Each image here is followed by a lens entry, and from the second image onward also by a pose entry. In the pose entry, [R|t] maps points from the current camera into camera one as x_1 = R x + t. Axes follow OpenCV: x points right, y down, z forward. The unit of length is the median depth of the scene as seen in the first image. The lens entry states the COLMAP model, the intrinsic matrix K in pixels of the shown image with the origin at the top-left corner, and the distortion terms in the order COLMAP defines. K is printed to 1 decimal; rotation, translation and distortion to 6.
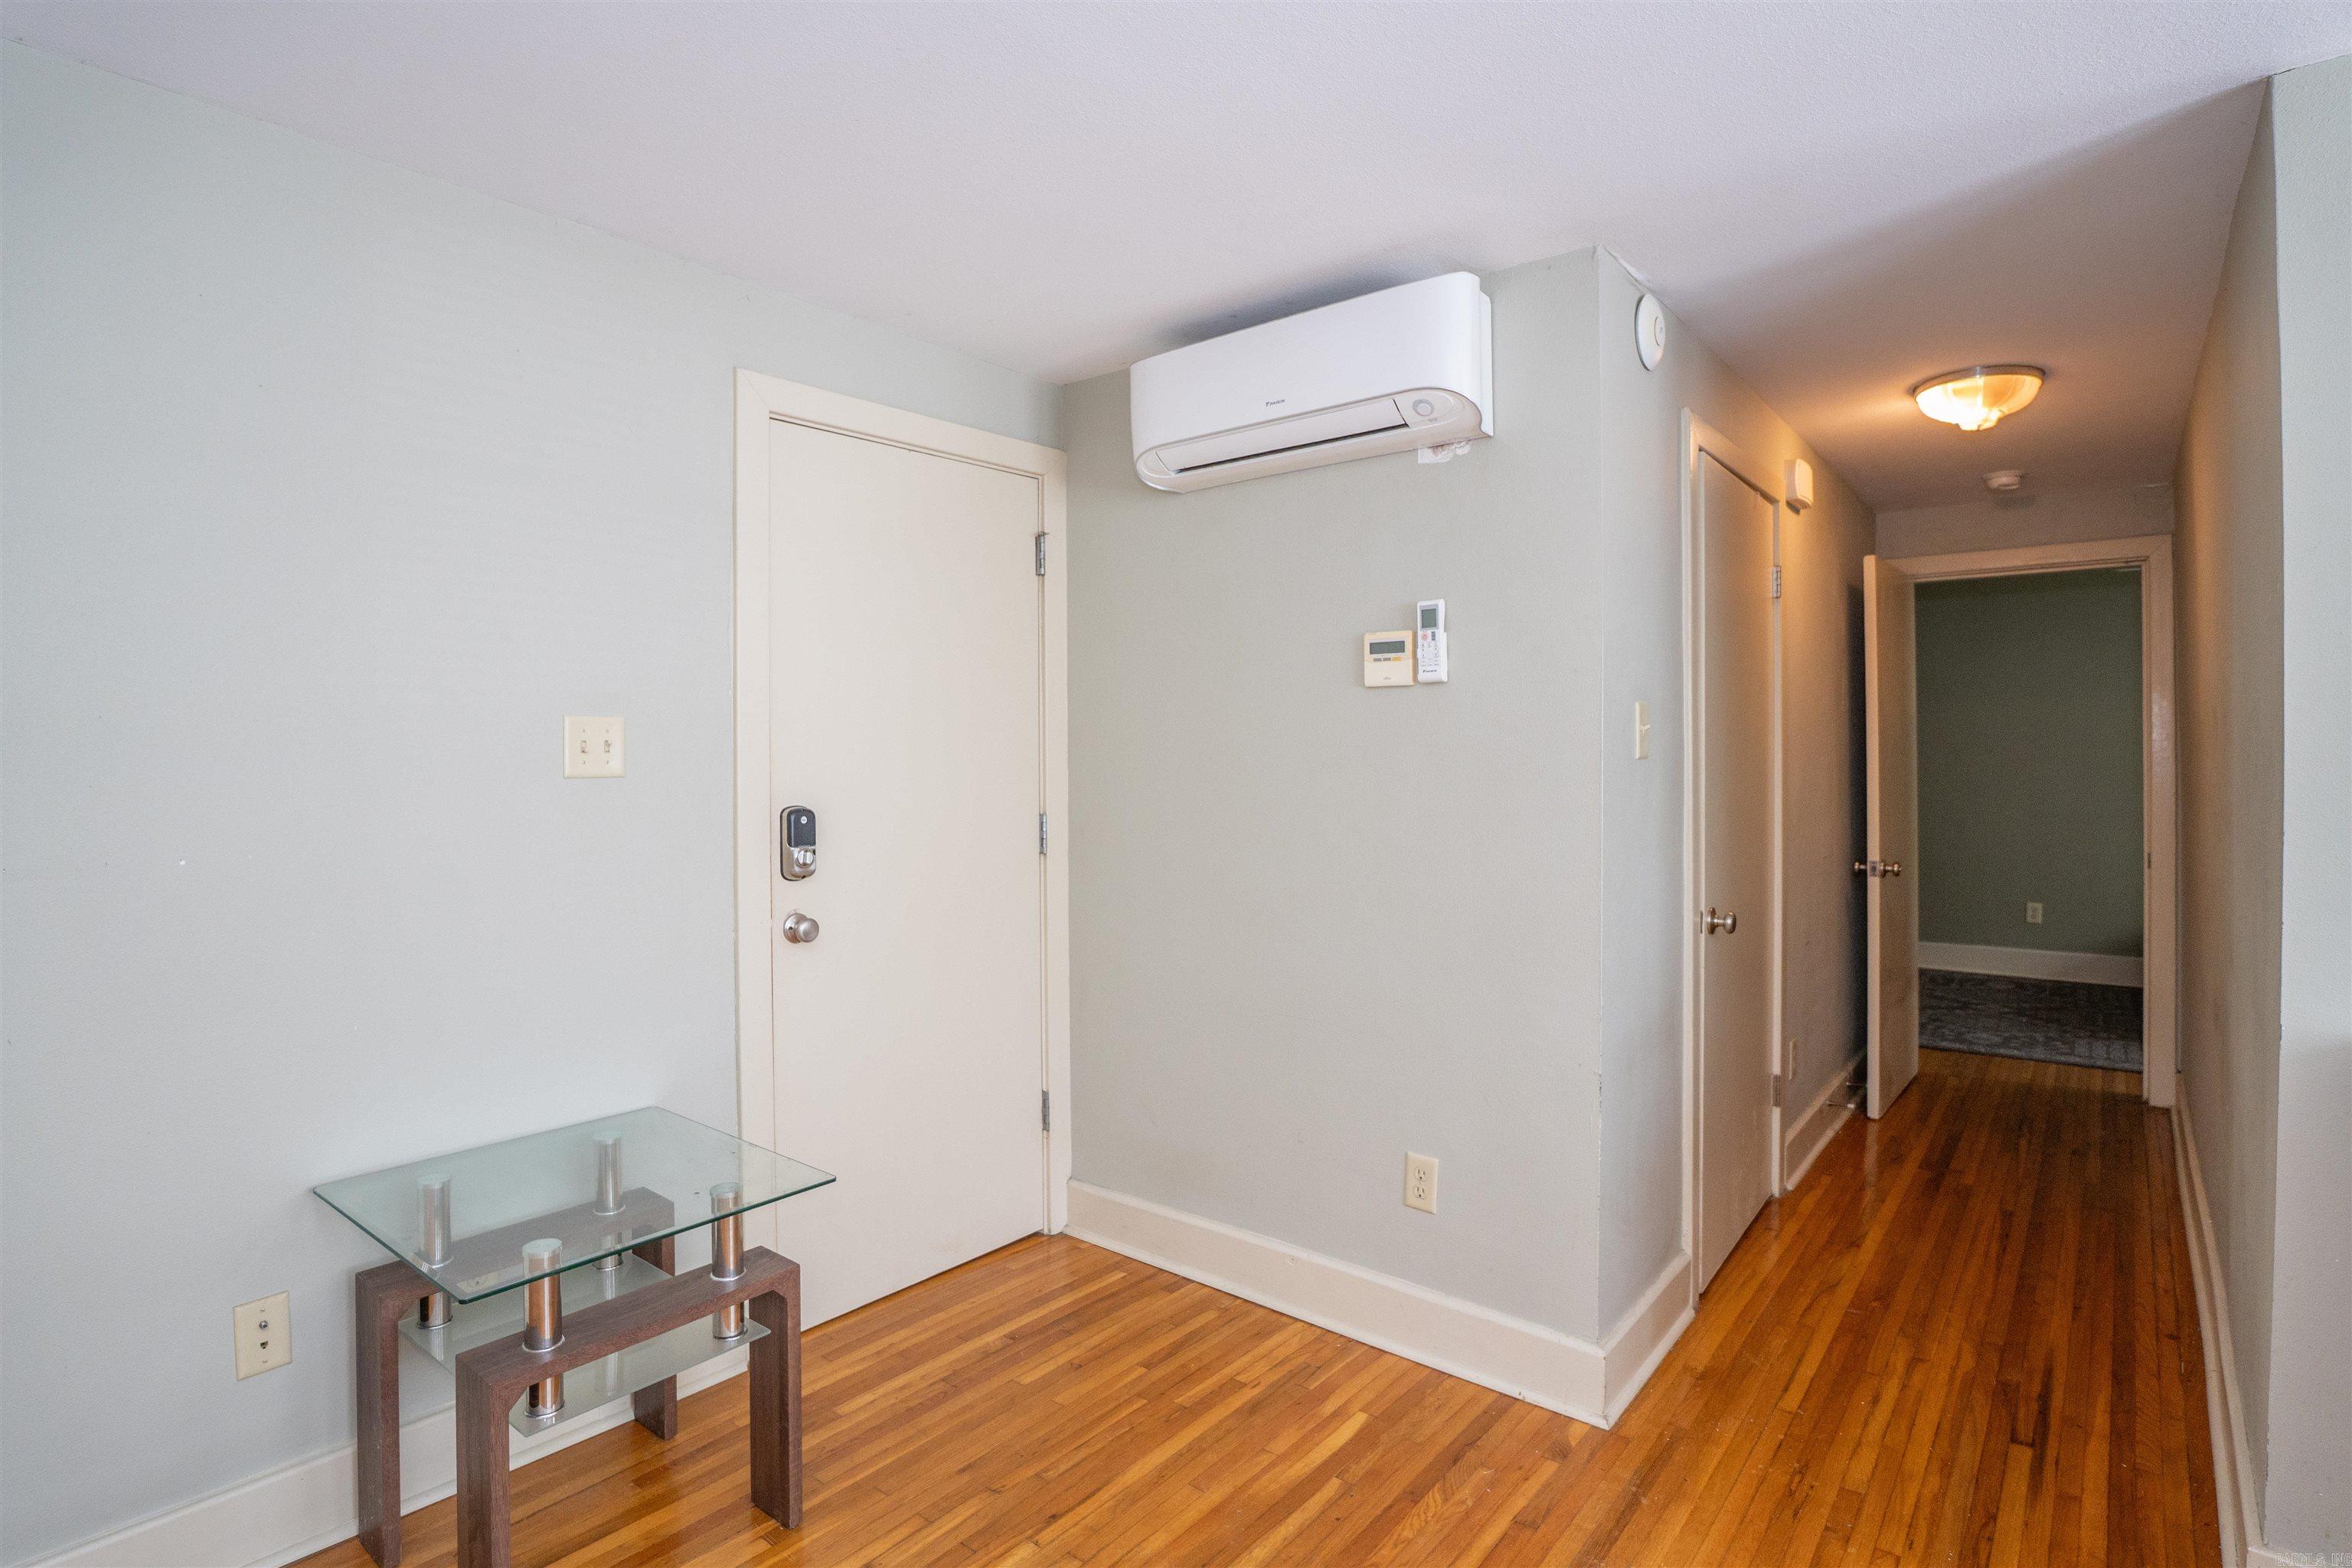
lens RADIAL K [[1167.0, 0, 1122.9], [0, 1167.0, 743.4], [0, 0, 1]] dist [-0.046177, 0.009347]
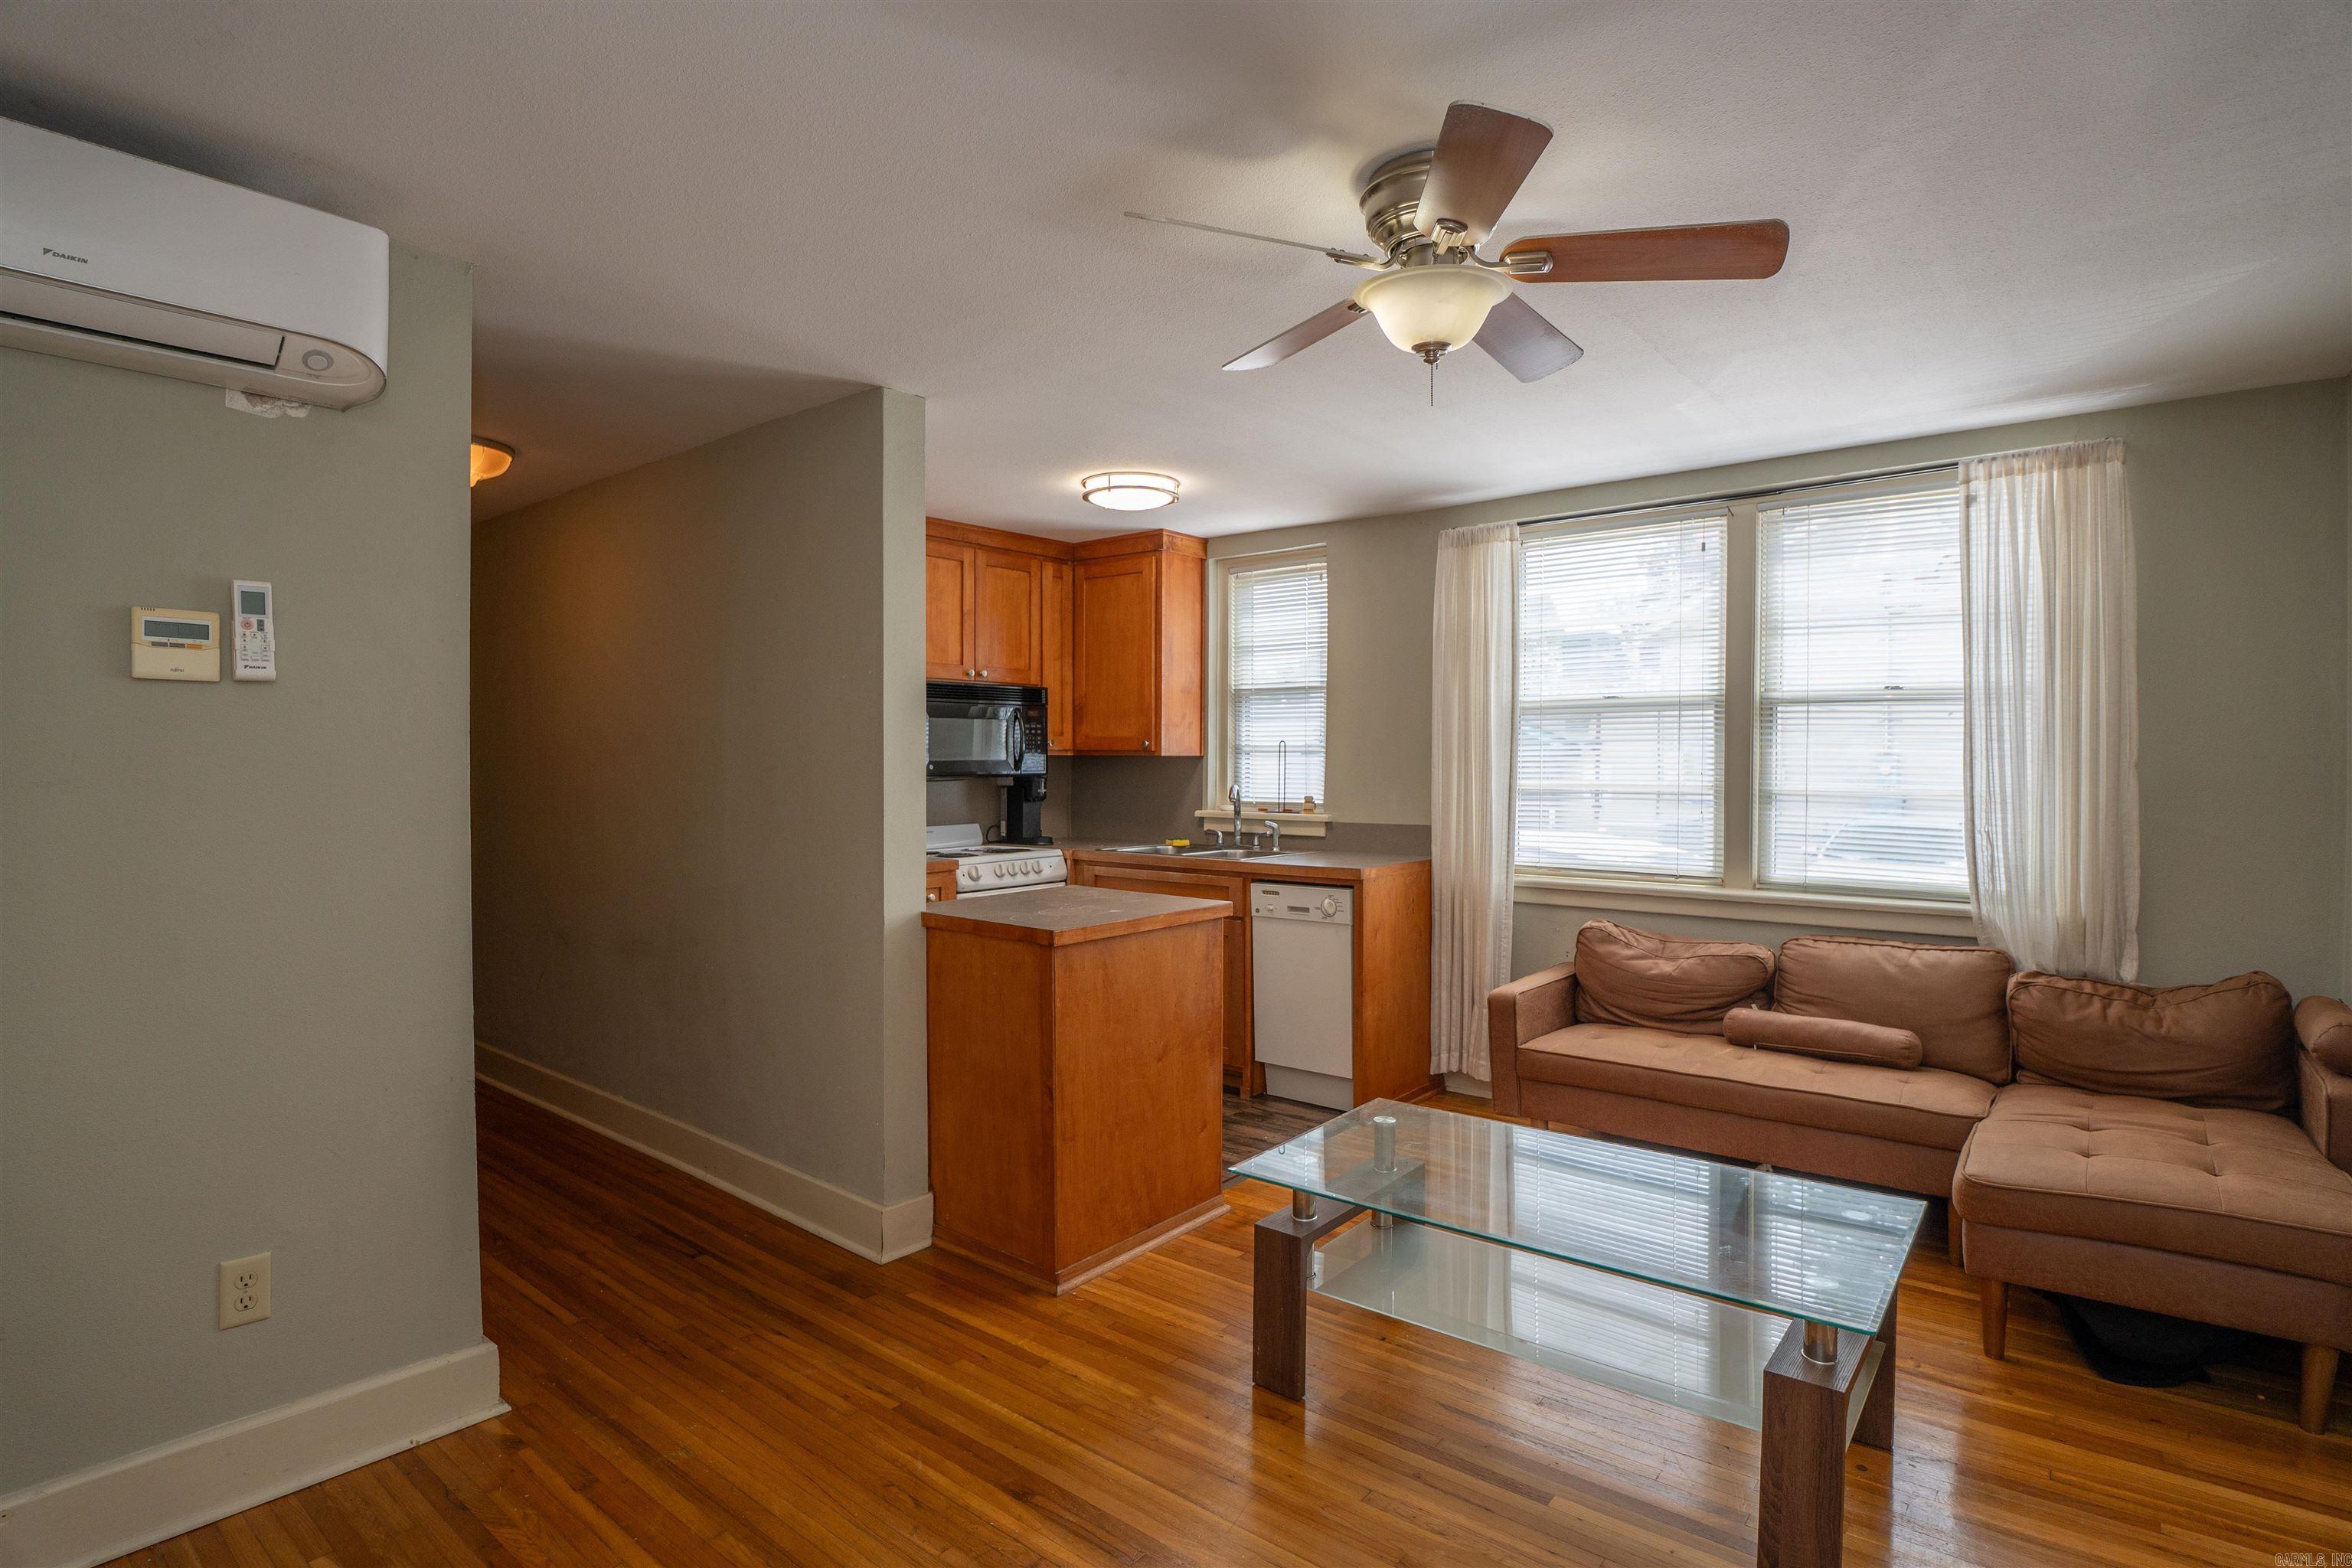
lens RADIAL K [[1167.0, 0, 1180.3], [0, 1167.0, 771.7], [0, 0, 1]] dist [-0.046177, 0.009347]
pose [[-0.012224, -0.004493, 0.999915, -0.551815], [-0.005731, 0.999974, 0.004424, 0.005181], [-0.999909, -0.005677, -0.012250, 0.352840]]
